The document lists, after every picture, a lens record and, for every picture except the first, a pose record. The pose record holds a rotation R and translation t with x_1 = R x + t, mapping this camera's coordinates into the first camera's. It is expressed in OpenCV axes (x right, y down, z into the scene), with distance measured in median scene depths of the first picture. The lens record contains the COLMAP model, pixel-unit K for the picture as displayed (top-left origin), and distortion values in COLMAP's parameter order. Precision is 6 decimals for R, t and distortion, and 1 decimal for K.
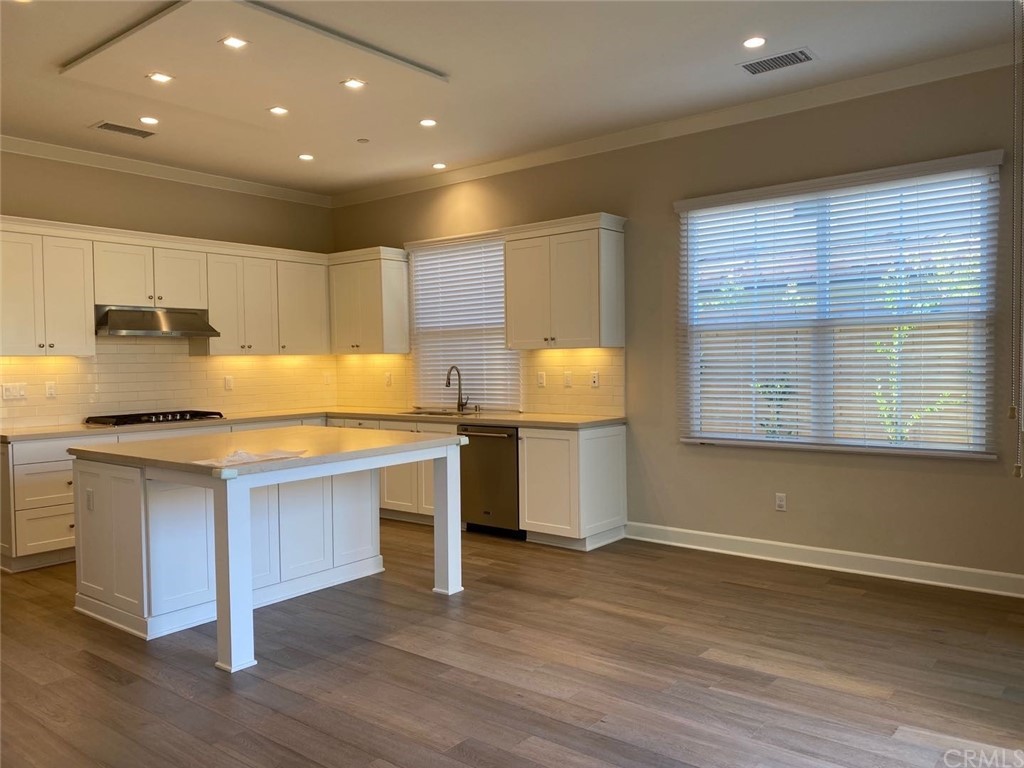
lens RADIAL K [[780.1, 0, 513.3], [0, 780.1, 383.3], [0, 0, 1]] dist [0.045558, -0.053757]
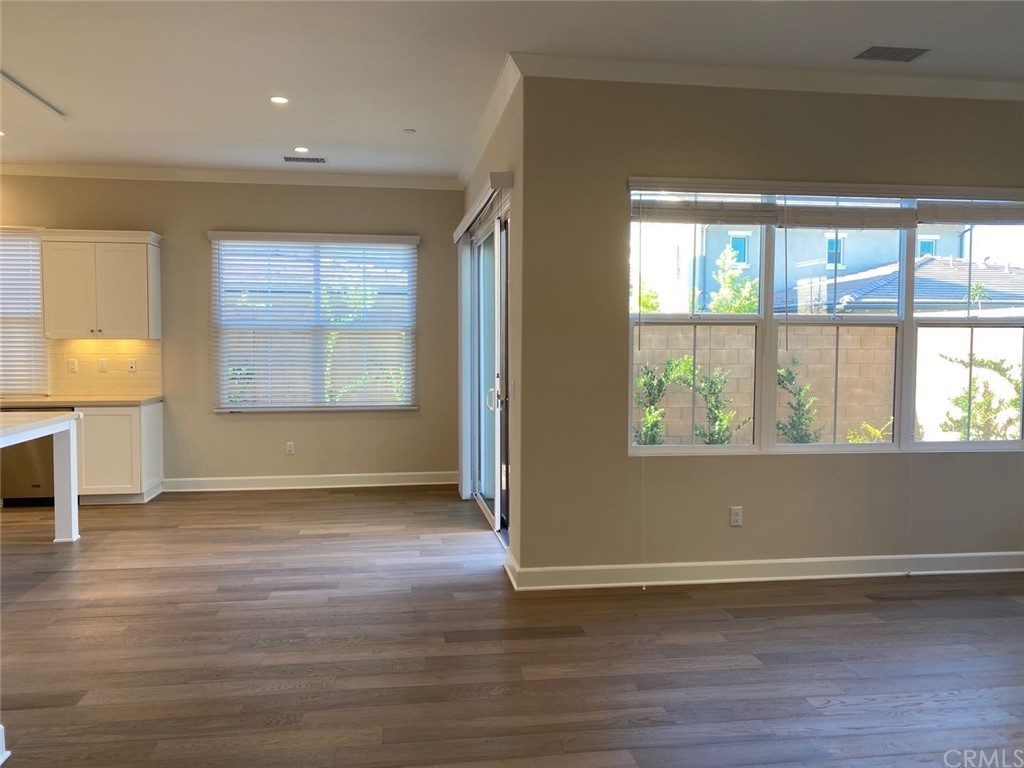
lens RADIAL K [[780.1, 0, 509.7], [0, 780.1, 378.9], [0, 0, 1]] dist [0.045558, -0.053757]
pose [[0.675071, -0.015888, 0.737581, -0.389327], [0.008629, 0.999870, 0.013640, 0.004283], [-0.737702, -0.002844, 0.675121, -0.246921]]
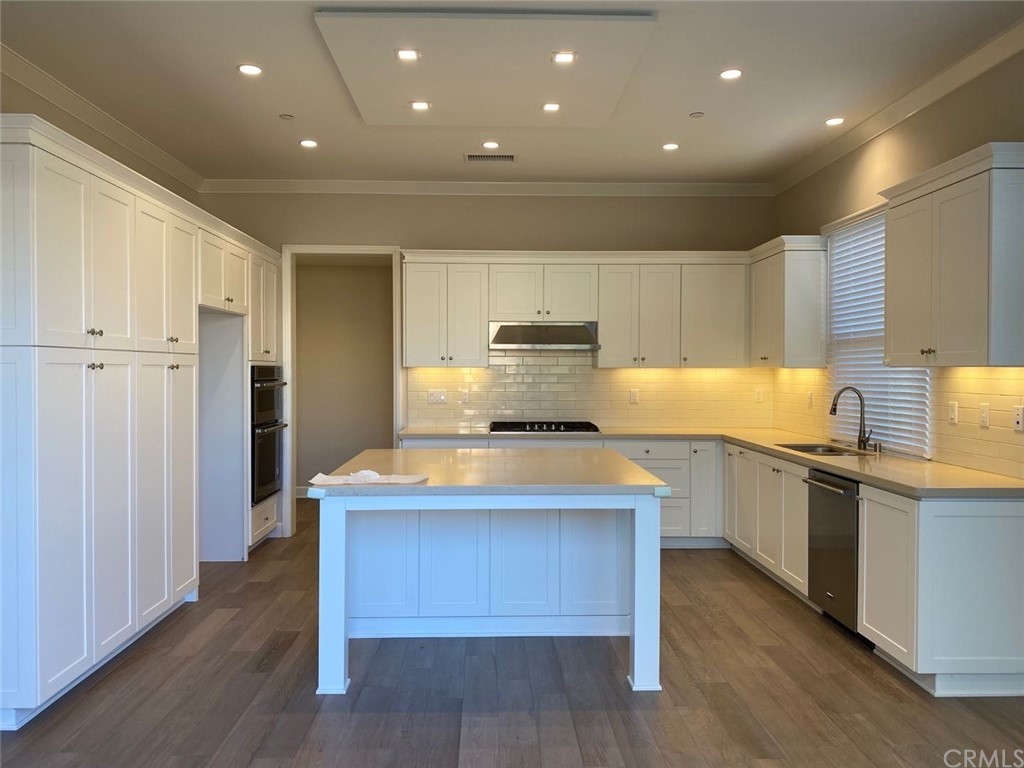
lens RADIAL K [[780.1, 0, 511.3], [0, 780.1, 377.1], [0, 0, 1]] dist [0.045558, -0.053757]
pose [[0.646495, 0.025818, -0.762481, 0.309380], [-0.034389, 0.999398, 0.004683, -0.025915], [0.762143, 0.023194, 0.646994, 0.299383]]
